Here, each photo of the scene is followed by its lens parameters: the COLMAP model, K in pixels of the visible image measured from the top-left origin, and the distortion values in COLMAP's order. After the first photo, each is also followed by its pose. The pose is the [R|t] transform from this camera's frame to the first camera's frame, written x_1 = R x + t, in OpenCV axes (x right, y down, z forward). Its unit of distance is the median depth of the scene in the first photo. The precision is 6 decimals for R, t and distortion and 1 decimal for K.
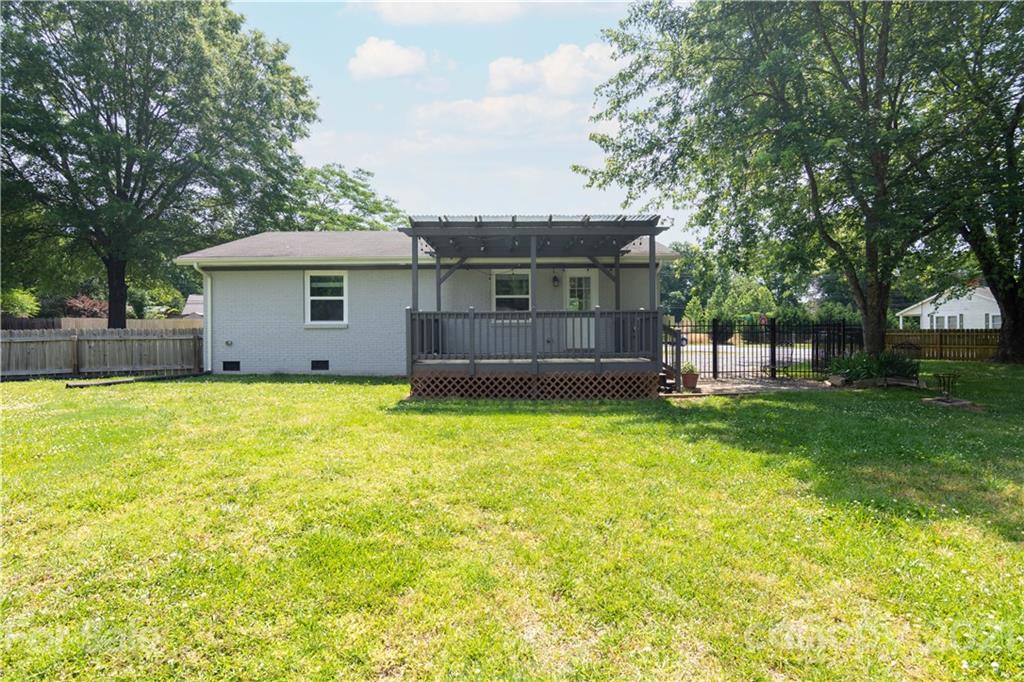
lens RADIAL K [[518.4, 0, 512.0], [0, 518.4, 341.0], [0, 0, 1]] dist [-0.029446, -0.000707]
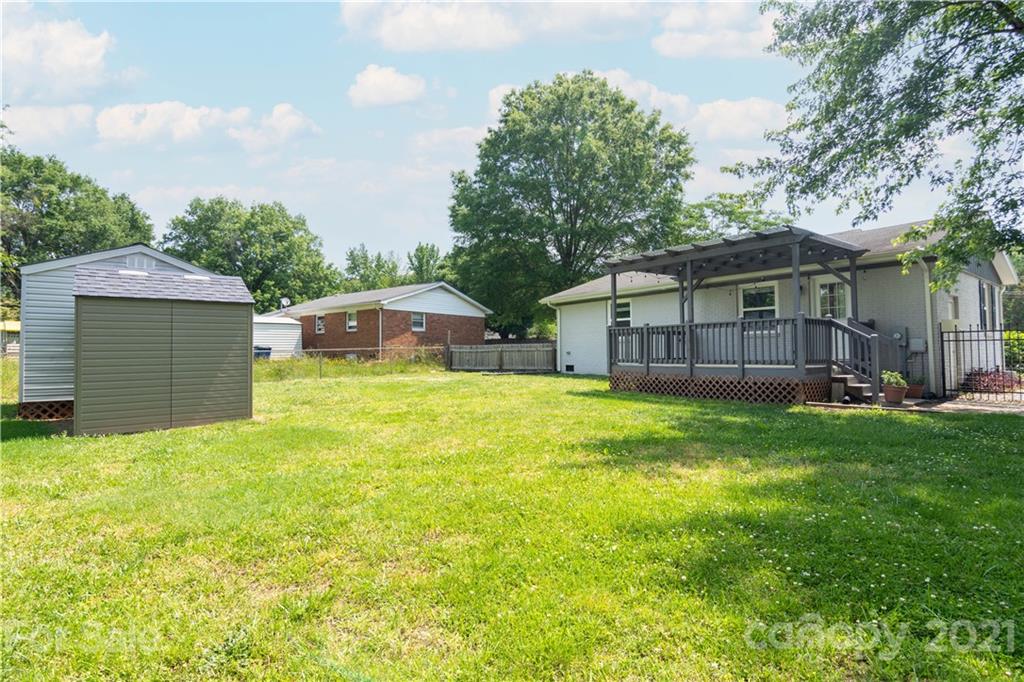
lens RADIAL K [[518.4, 0, 512.0], [0, 518.4, 341.0], [0, 0, 1]] dist [-0.029446, -0.000707]
pose [[0.588505, -0.021706, -0.808202, 0.595722], [0.006688, 0.999736, -0.021980, 0.002764], [0.808466, 0.007530, 0.588495, -0.042319]]
